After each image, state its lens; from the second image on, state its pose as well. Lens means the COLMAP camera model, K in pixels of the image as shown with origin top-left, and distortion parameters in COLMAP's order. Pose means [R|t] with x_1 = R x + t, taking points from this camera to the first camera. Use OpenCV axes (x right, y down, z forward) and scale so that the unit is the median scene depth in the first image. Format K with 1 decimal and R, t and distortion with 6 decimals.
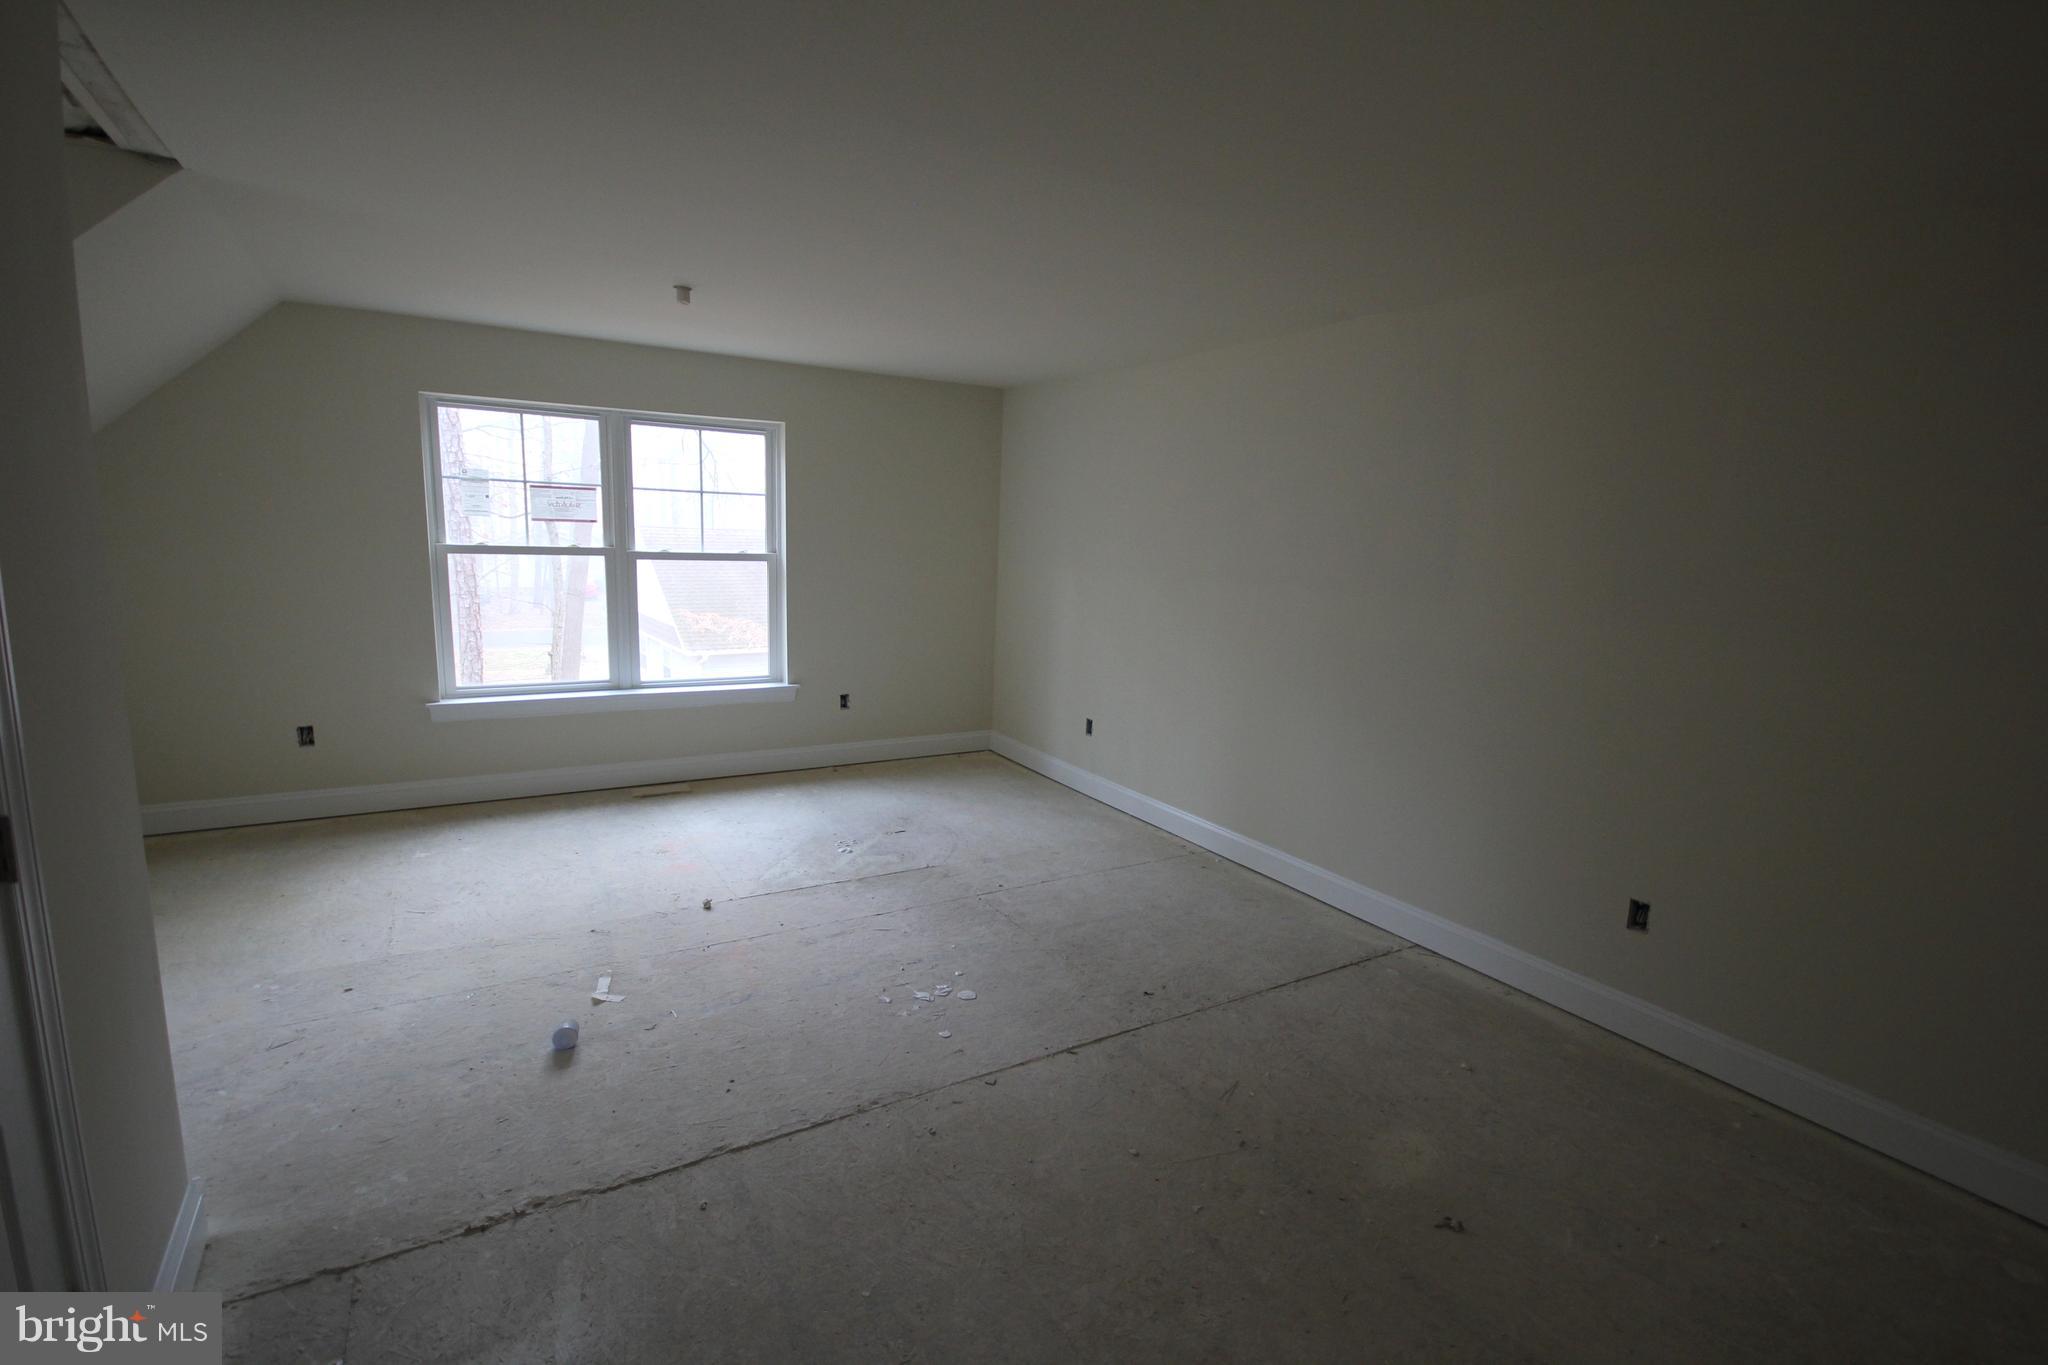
lens RADIAL K [[953.7, 0, 1024.0], [0, 953.7, 682.5], [0, 0, 1]] dist [-0.000443, 0.000131]
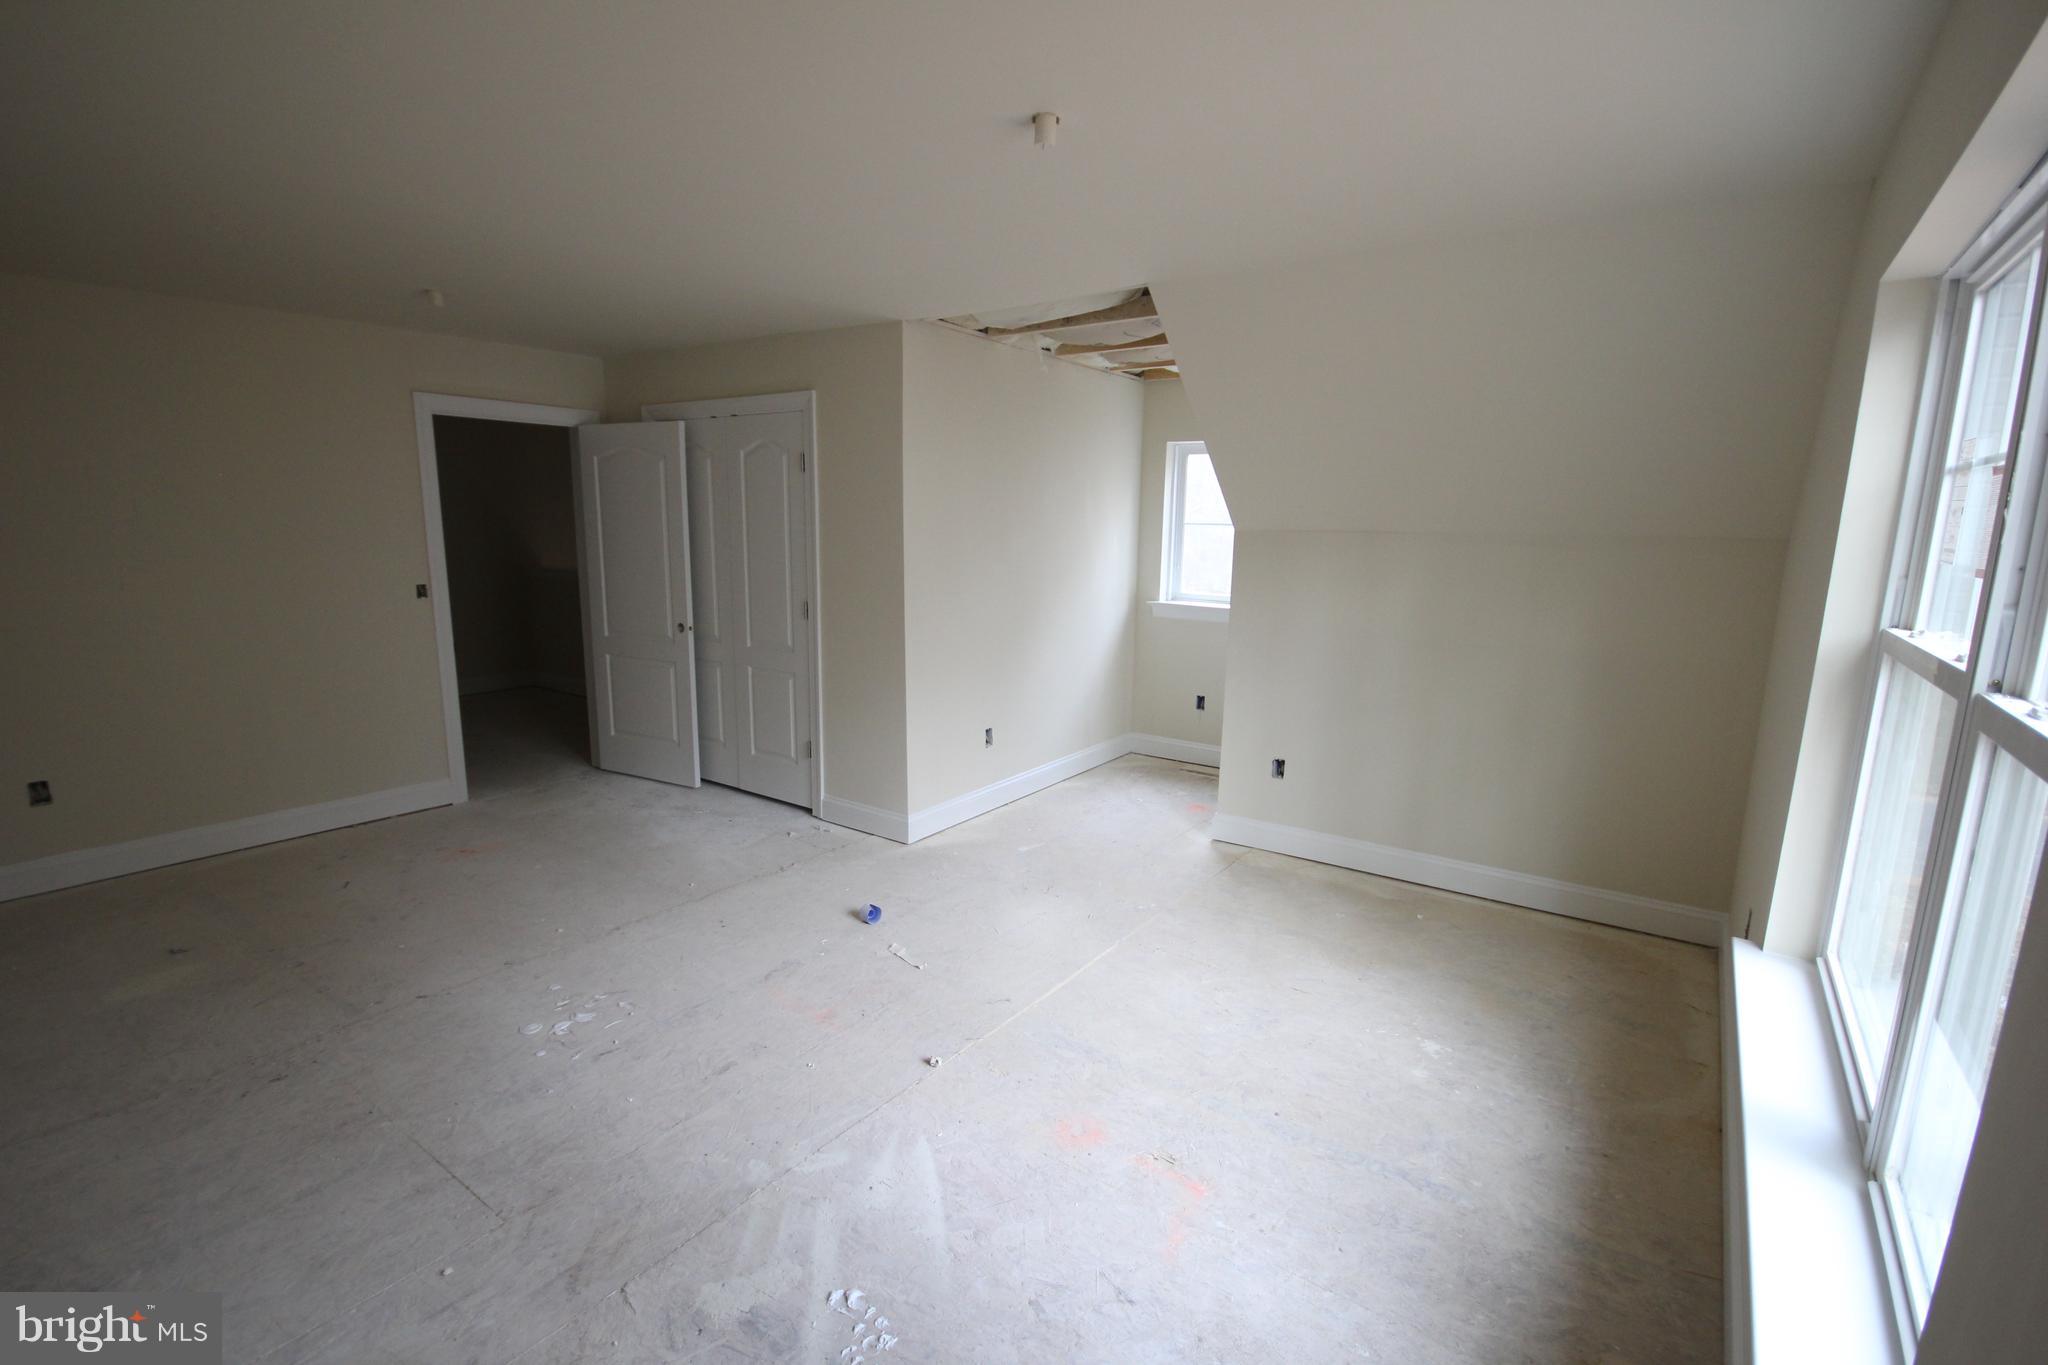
lens RADIAL K [[953.7, 0, 1024.0], [0, 953.7, 682.5], [0, 0, 1]] dist [-0.000443, 0.000131]
pose [[-0.922382, 0.009396, -0.386166, -0.088976], [-0.114283, 0.948313, 0.296045, -0.188226], [0.368987, 0.317199, -0.873632, 1.155122]]
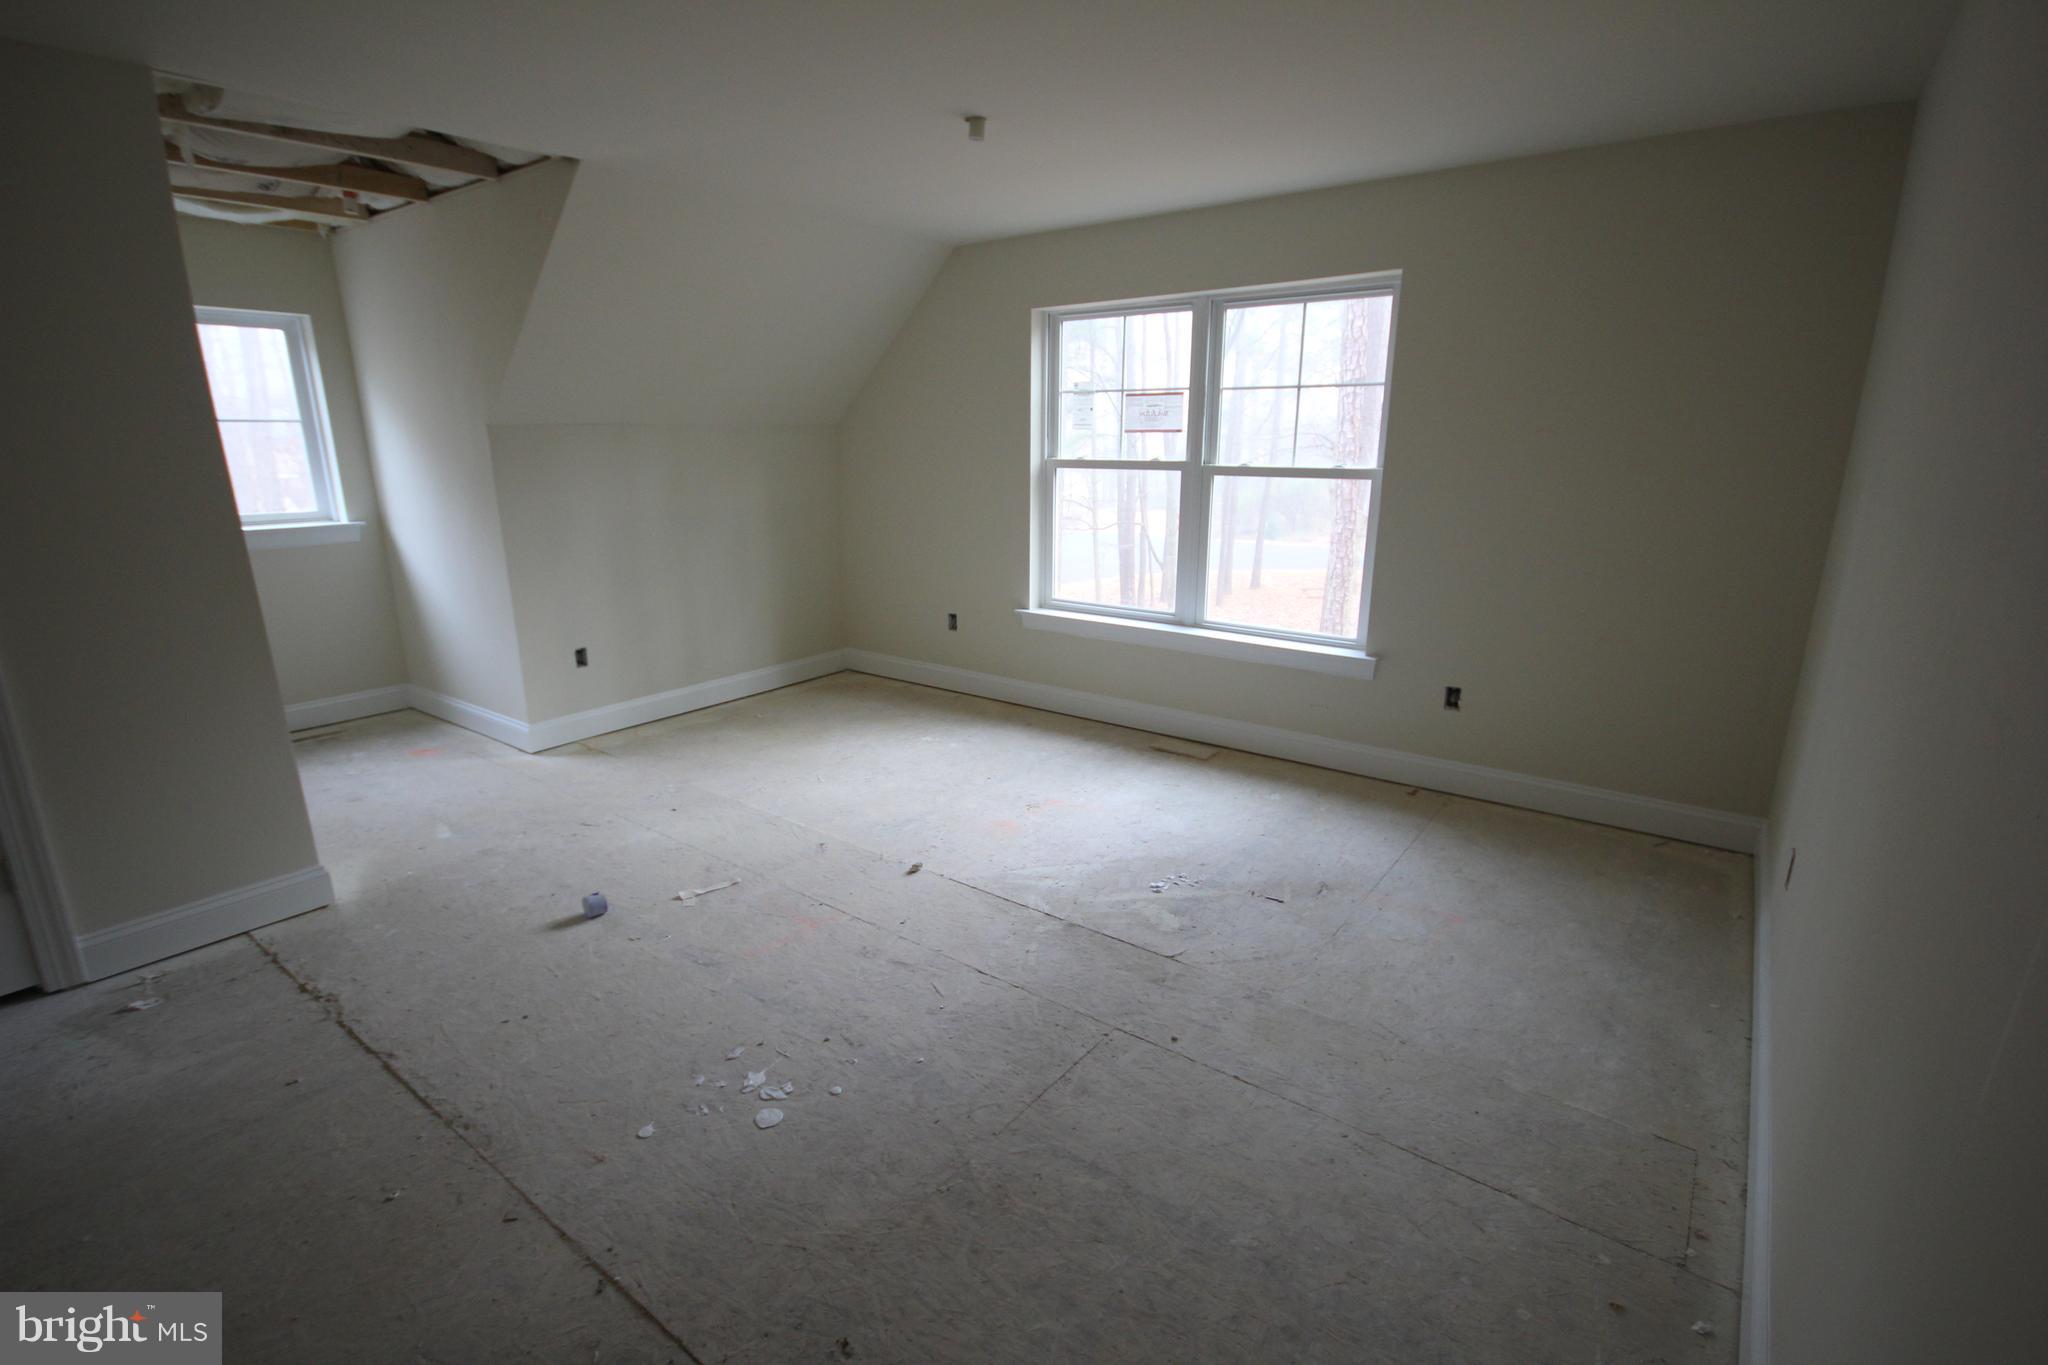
lens RADIAL K [[953.7, 0, 1024.0], [0, 953.7, 682.5], [0, 0, 1]] dist [-0.000443, 0.000131]
pose [[0.367695, 0.195806, -0.909098, 0.343271], [-0.135917, 0.978400, 0.155760, -0.060691], [0.919960, 0.066290, 0.386366, 0.552299]]
